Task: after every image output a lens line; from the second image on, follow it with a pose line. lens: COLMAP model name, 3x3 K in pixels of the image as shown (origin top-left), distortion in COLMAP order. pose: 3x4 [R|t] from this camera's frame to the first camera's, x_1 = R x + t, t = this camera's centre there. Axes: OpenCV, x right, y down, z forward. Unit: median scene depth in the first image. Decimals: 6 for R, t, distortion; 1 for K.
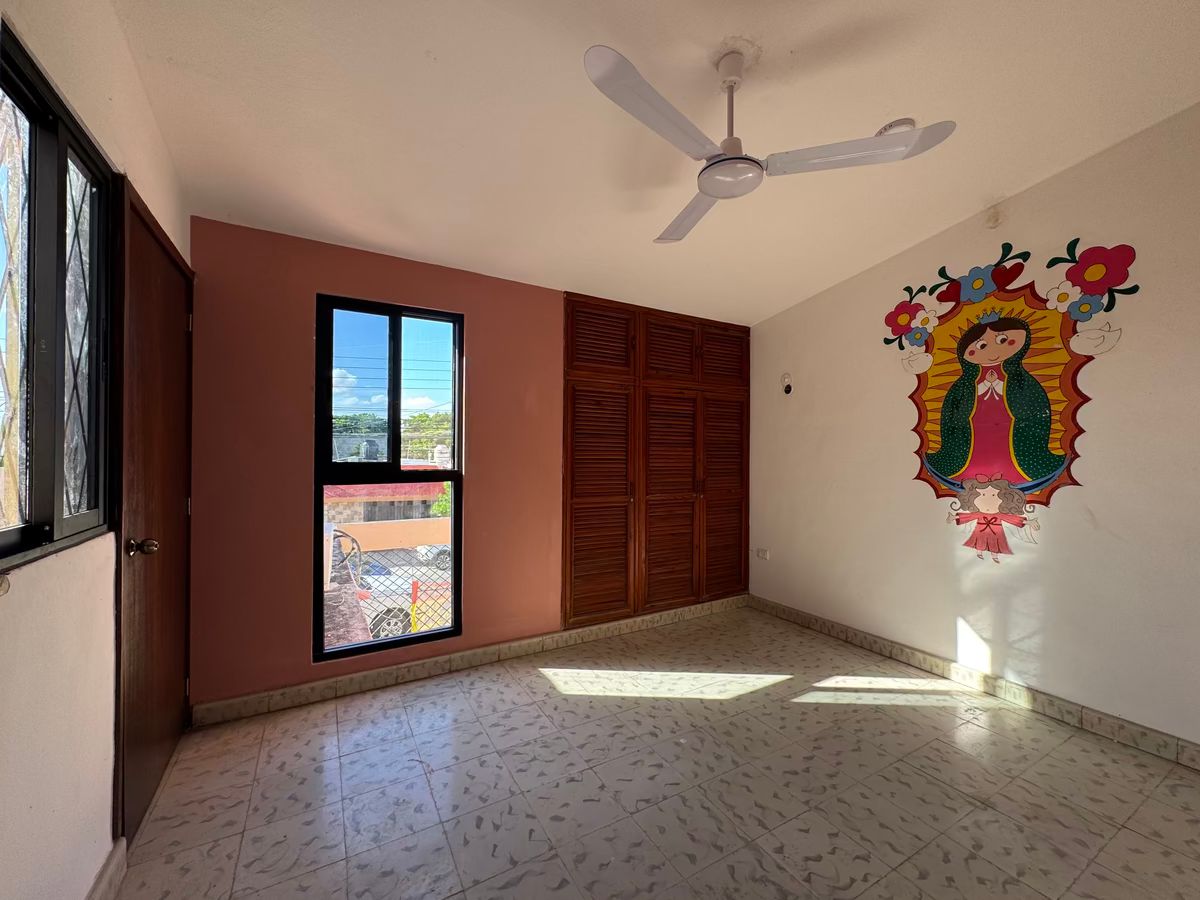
lens RADIAL K [[482.1, 0, 599.4], [0, 482.1, 451.2], [0, 0, 1]] dist [-0.002656, 0.001101]
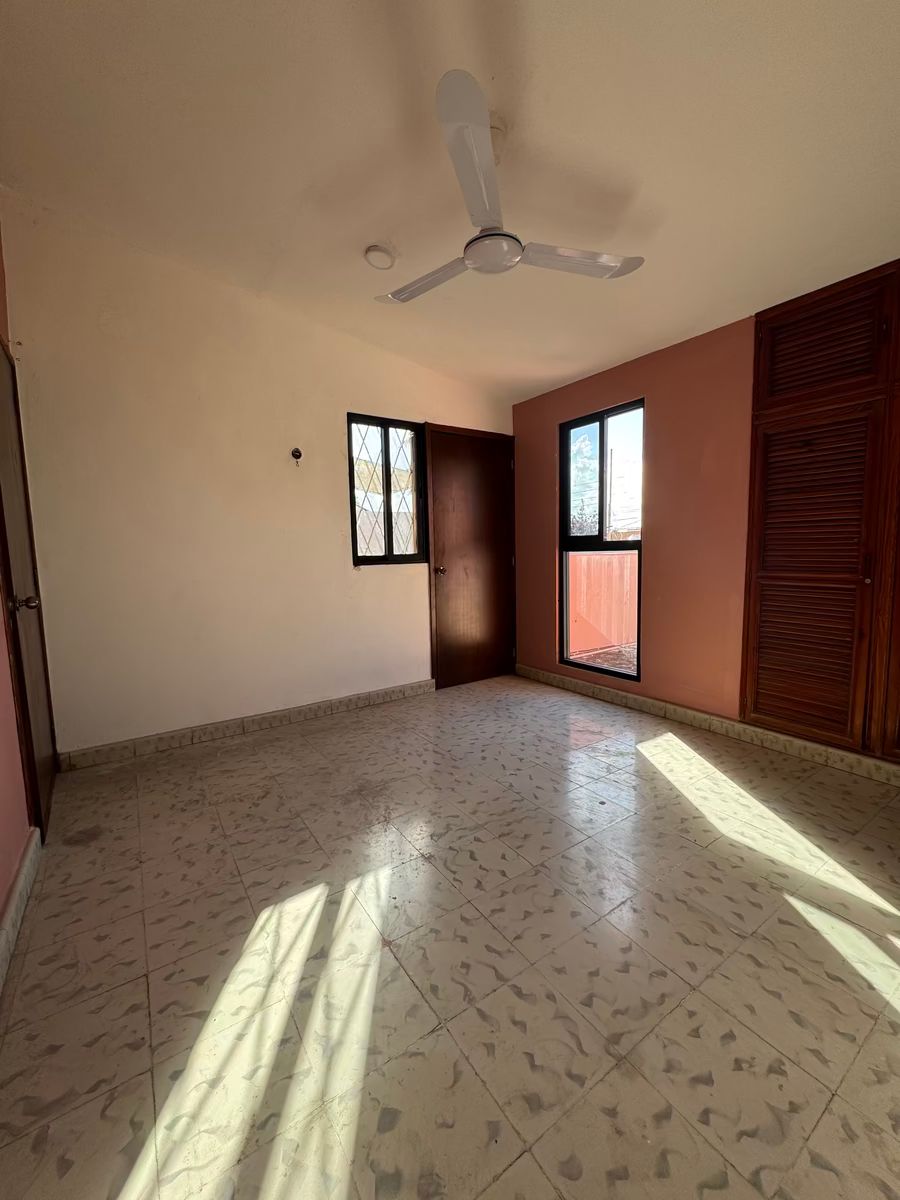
lens RADIAL K [[482.1, 0, 451.3], [0, 482.1, 601.0], [0, 0, 1]] dist [-0.002656, 0.001101]
pose [[0.071369, 0.096660, -0.992755, 0.869265], [0.026202, 0.994768, 0.098740, 0.062293], [0.997106, -0.033059, 0.068463, 0.498659]]
